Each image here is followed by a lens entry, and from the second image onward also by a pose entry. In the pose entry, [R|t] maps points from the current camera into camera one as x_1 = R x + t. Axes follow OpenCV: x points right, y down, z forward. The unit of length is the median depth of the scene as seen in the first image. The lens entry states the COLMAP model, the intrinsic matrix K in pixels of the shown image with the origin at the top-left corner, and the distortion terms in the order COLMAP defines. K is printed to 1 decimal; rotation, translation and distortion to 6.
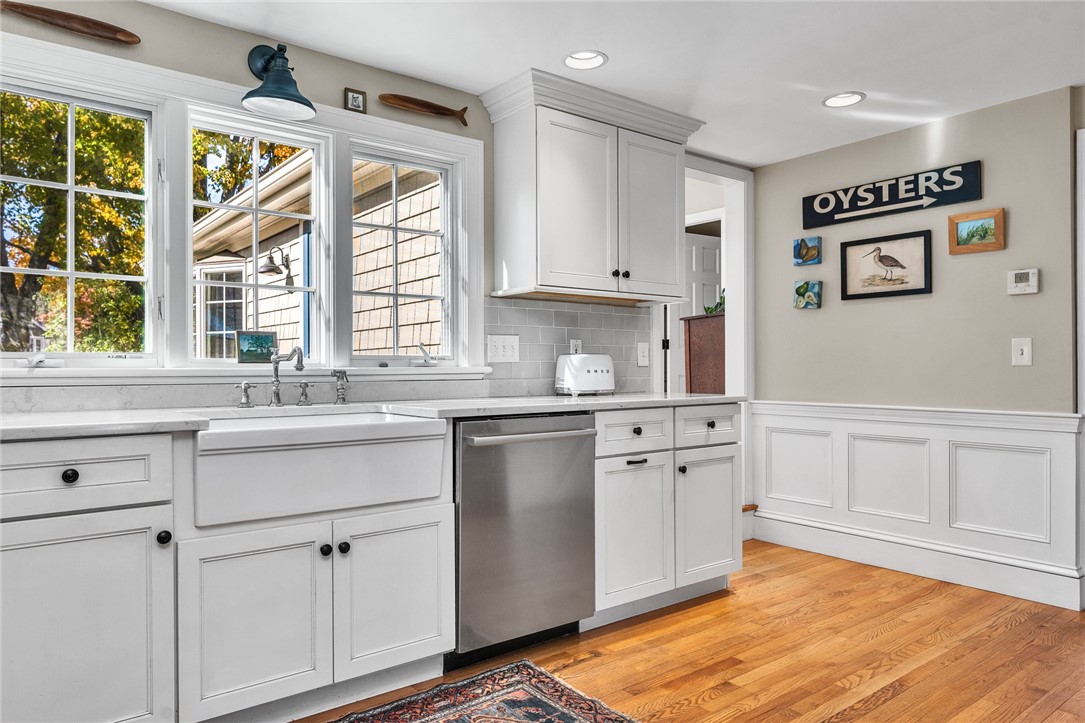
lens RADIAL K [[716.8, 0, 544.3], [0, 716.8, 366.1], [0, 0, 1]] dist [0.002442, 0.001268]
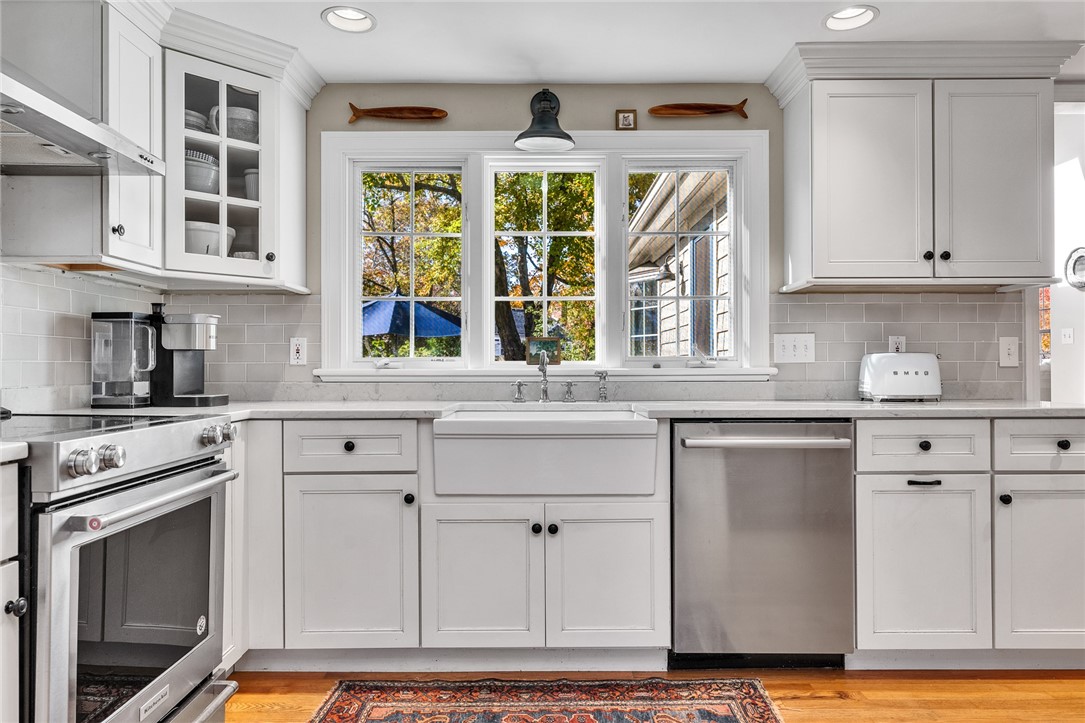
lens RADIAL K [[716.8, 0, 542.3], [0, 716.8, 366.1], [0, 0, 1]] dist [0.002442, 0.001268]
pose [[0.788410, -0.000116, -0.615150, 0.299710], [0.000750, 0.999999, 0.000773, -0.002531], [0.615150, -0.001071, 0.788409, 0.076351]]
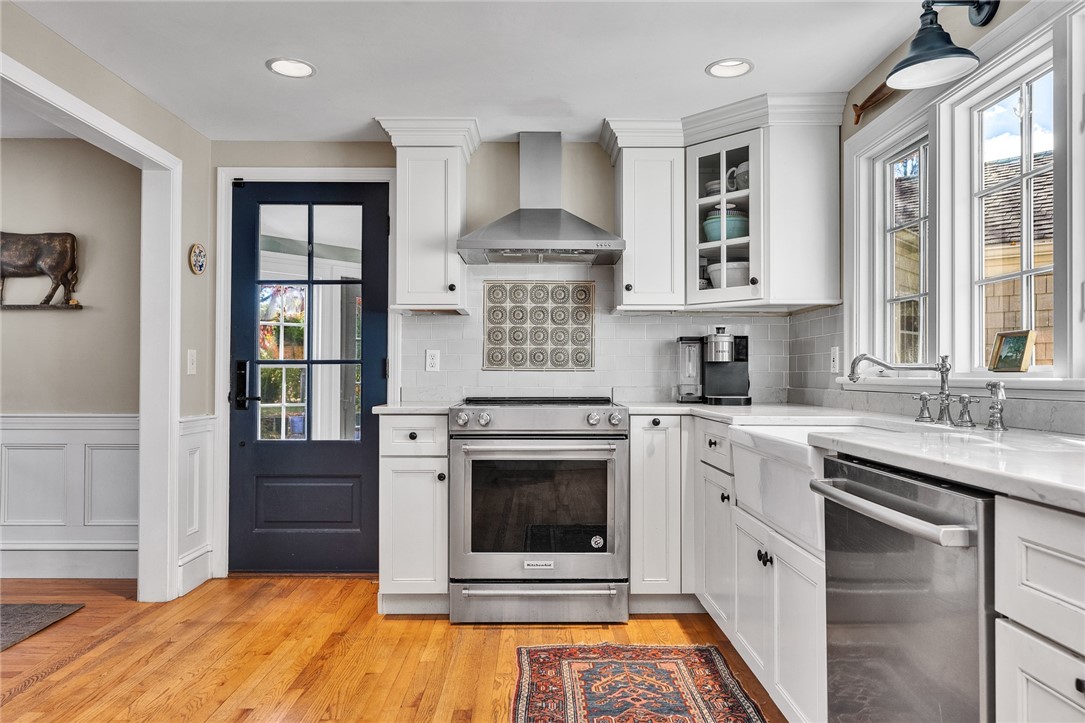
lens RADIAL K [[716.8, 0, 540.4], [0, 716.8, 364.7], [0, 0, 1]] dist [0.002442, 0.001268]
pose [[-0.611050, -0.011300, -0.791511, 0.514896], [0.001209, 0.999884, -0.015209, 0.000331], [0.791591, -0.010250, -0.610966, 1.014396]]
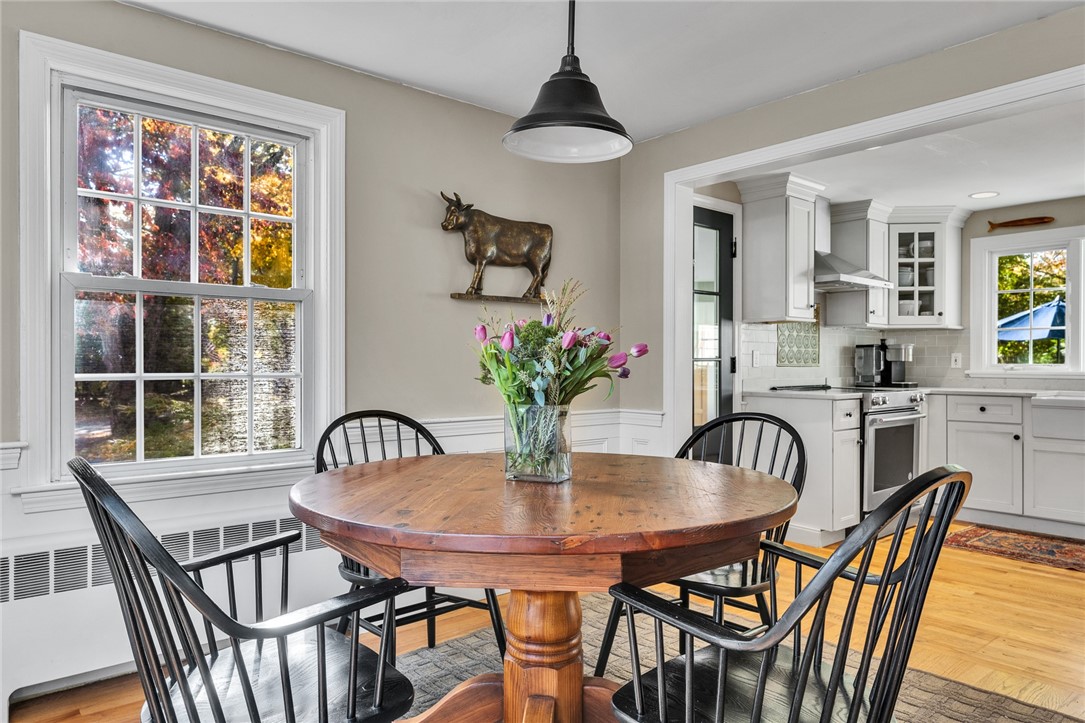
lens RADIAL K [[716.8, 0, 538.0], [0, 716.8, 366.9], [0, 0, 1]] dist [0.002442, 0.001268]
pose [[0.041089, 0.006132, -0.999137, 1.263208], [0.000350, 0.999981, 0.006152, -0.018838], [0.999155, -0.000602, 0.041086, -0.524512]]
